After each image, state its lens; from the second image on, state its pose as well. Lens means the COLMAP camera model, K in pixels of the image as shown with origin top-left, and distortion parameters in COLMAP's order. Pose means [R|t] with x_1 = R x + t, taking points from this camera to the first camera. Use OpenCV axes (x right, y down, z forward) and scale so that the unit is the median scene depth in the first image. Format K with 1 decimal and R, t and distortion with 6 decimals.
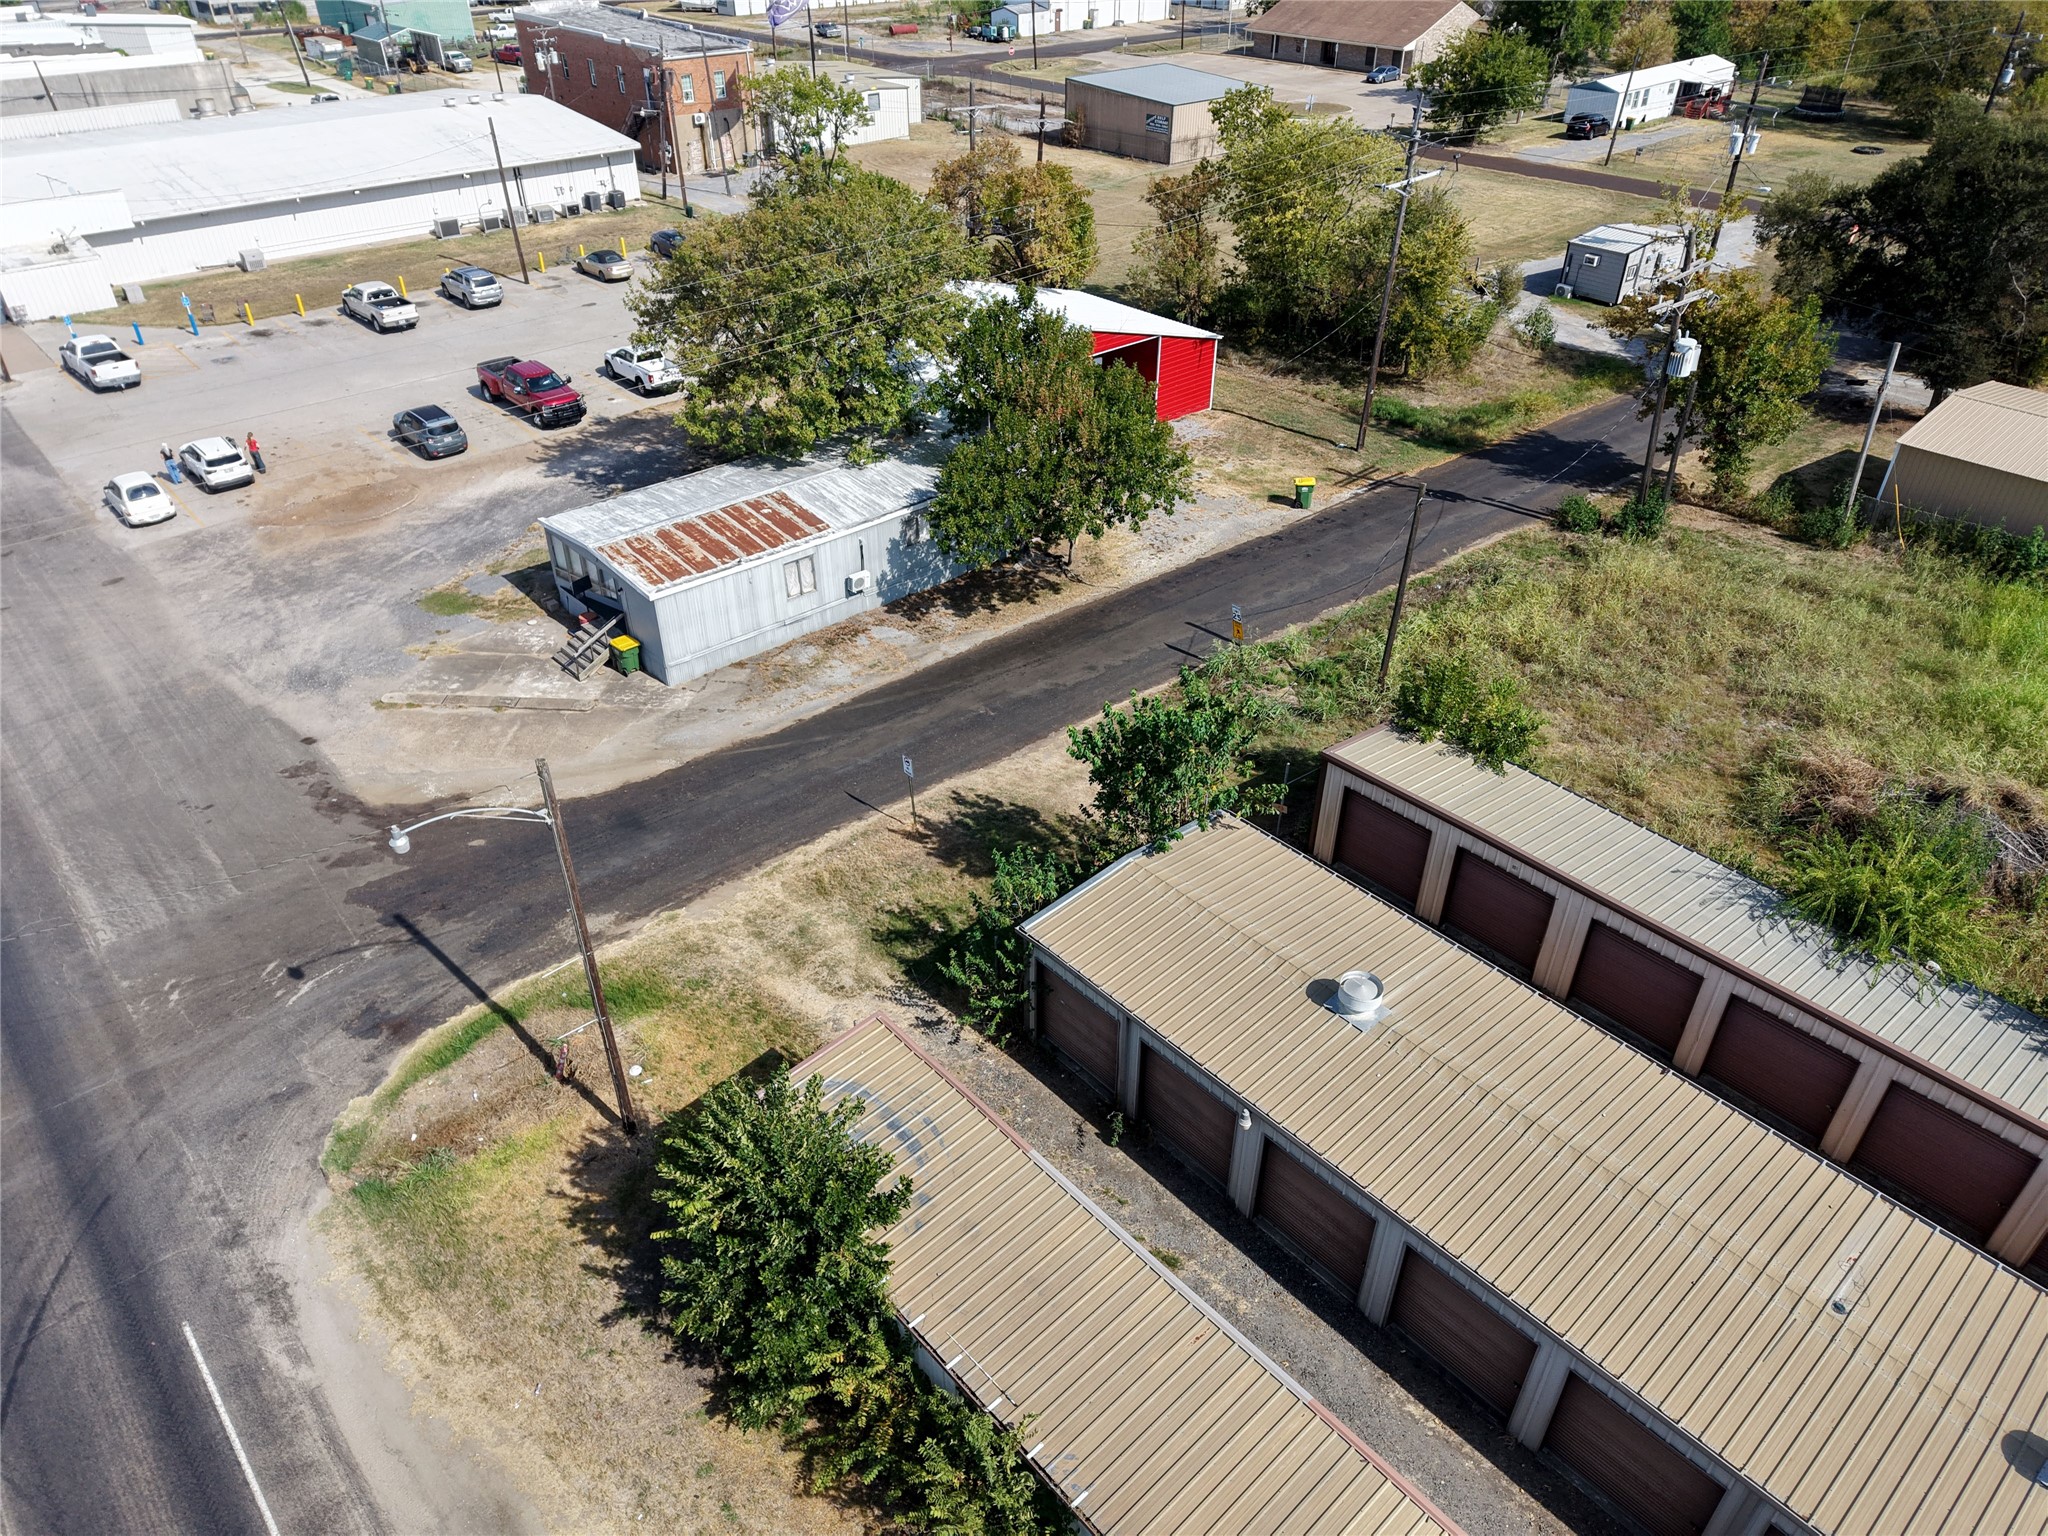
lens RADIAL K [[1364.2, 0, 1018.9], [0, 1364.2, 768.2], [0, 0, 1]] dist [0.030781, -0.023514]
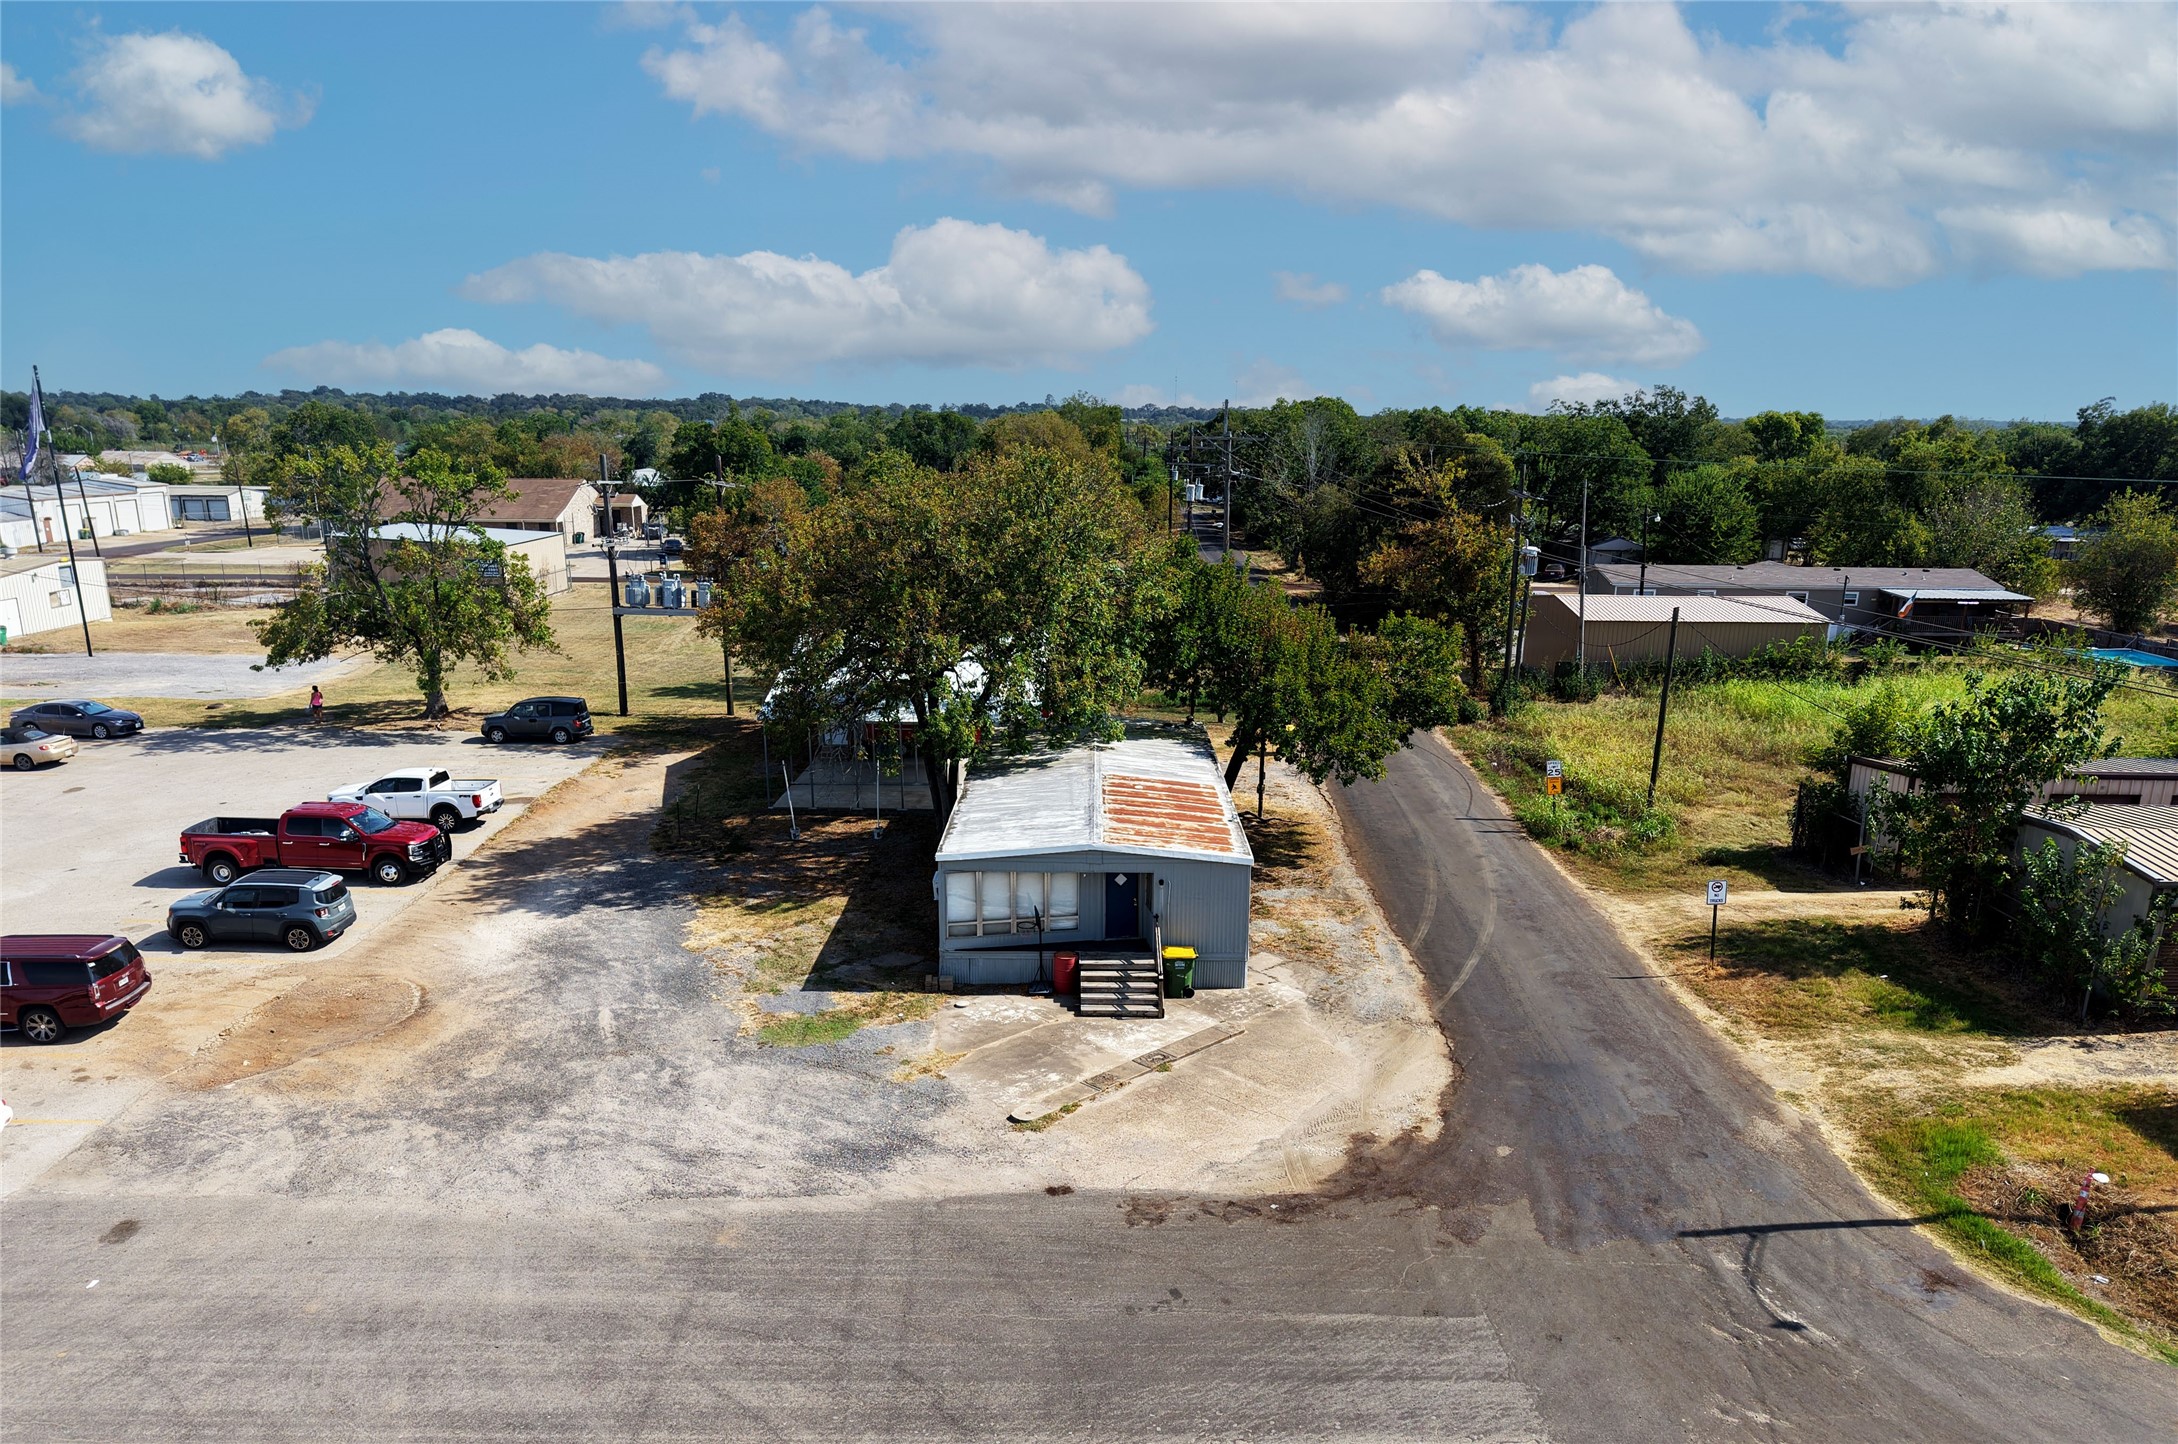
lens RADIAL K [[1446.4, 0, 1089.7], [0, 1446.4, 813.0], [0, 0, 1]] dist [0.045661, -0.060868]
pose [[0.671441, -0.191370, 0.715922, -0.804282], [0.416775, 0.896332, -0.151286, -0.057125], [-0.612752, 0.399958, 0.681592, 0.442375]]
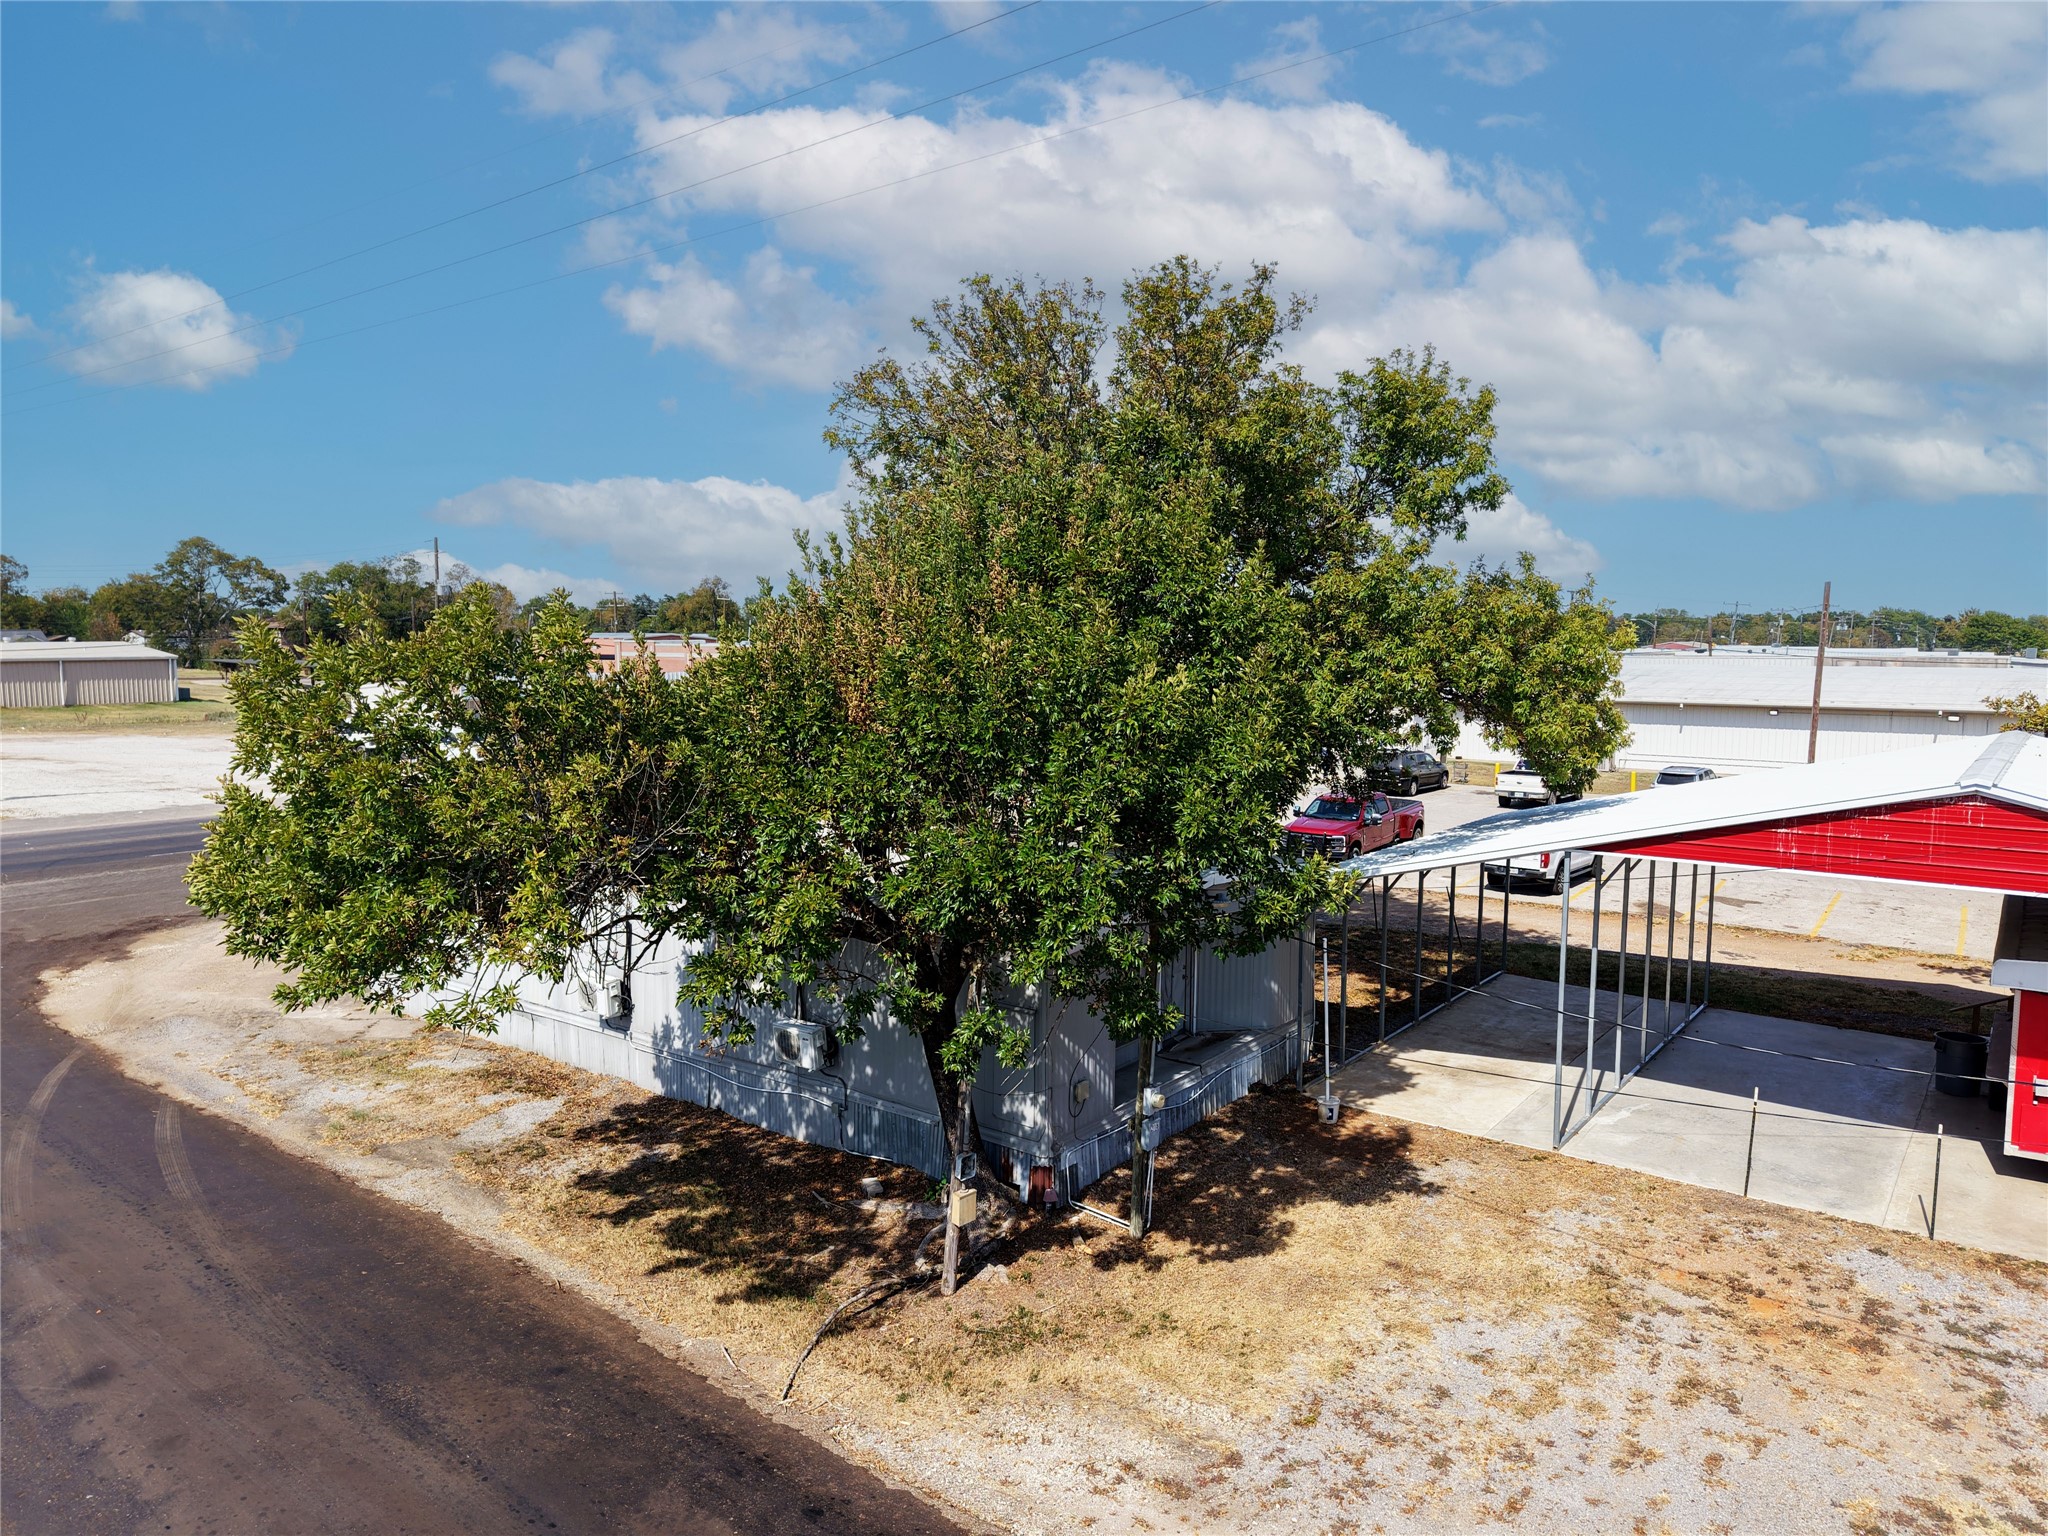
lens RADIAL K [[1364.2, 0, 1018.9], [0, 1364.2, 768.2], [0, 0, 1]] dist [0.030781, -0.023514]
pose [[0.194123, 0.094896, -0.976376, 0.336997], [-0.561725, 0.826730, -0.031330, -0.260342], [0.804227, 0.554537, 0.213793, 0.971647]]
